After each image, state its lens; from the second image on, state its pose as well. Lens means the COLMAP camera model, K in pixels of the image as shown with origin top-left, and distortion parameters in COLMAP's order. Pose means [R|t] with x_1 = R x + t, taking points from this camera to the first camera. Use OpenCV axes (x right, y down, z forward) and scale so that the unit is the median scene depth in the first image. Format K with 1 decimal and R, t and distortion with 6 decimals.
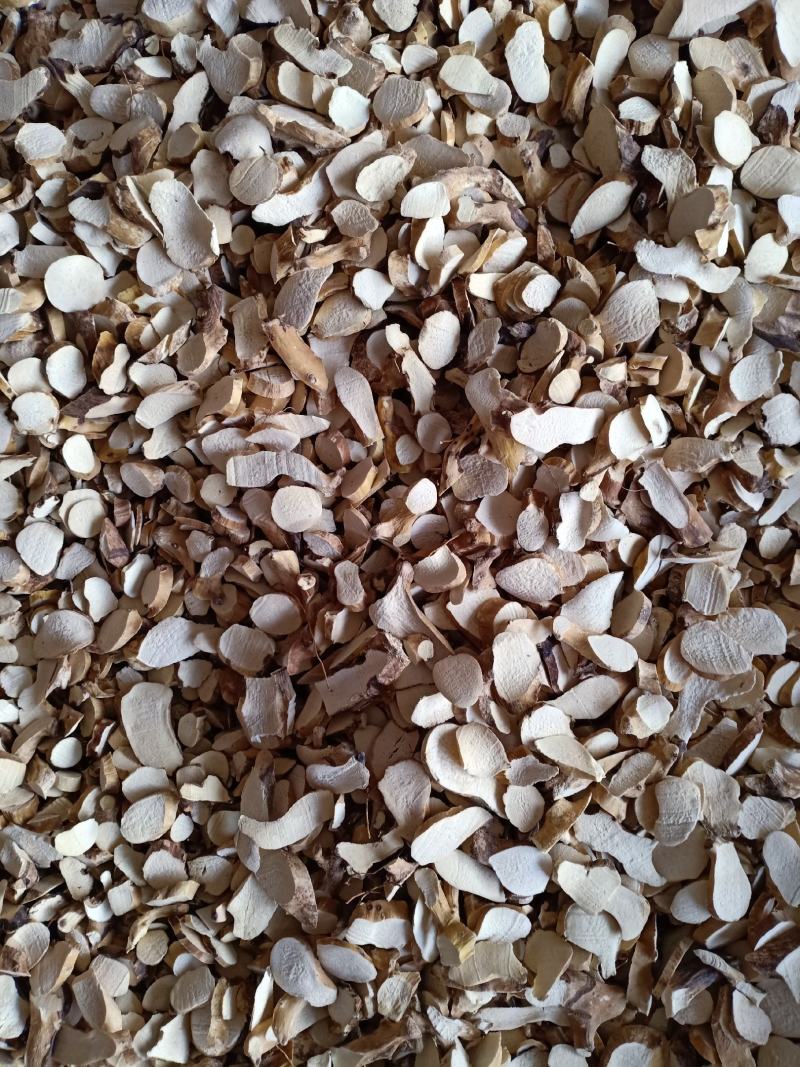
lens RADIAL K [[828.2, 0, 400.0], [0, 828.2, 533.5], [0, 0, 1]] dist [0.006490, -0.061393]
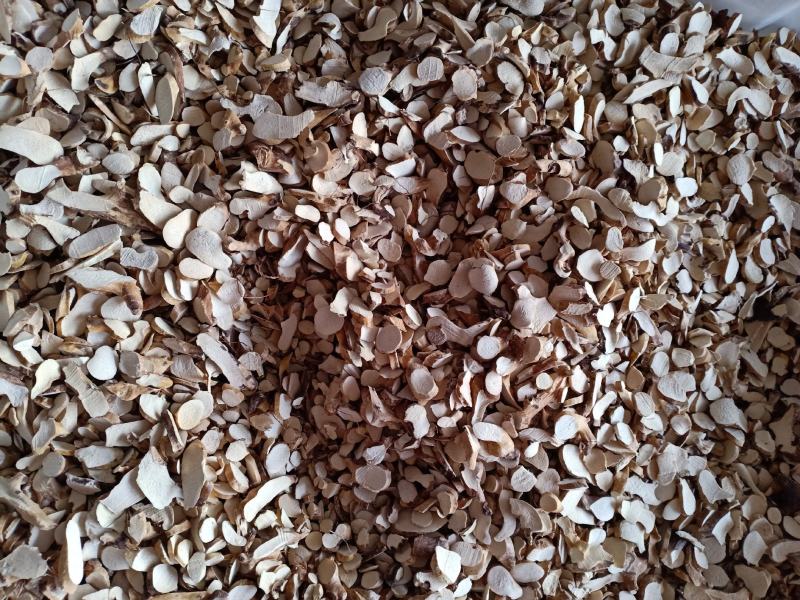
lens RADIAL K [[620.9, 0, 400.0], [0, 620.9, 300.0], [0, 0, 1]] dist [0.006490, -0.061393]
pose [[0.956439, -0.088992, 0.278038, -0.609387], [0.092354, 0.995726, 0.001009, -0.137793], [-0.276939, 0.024712, 0.960570, -0.306364]]
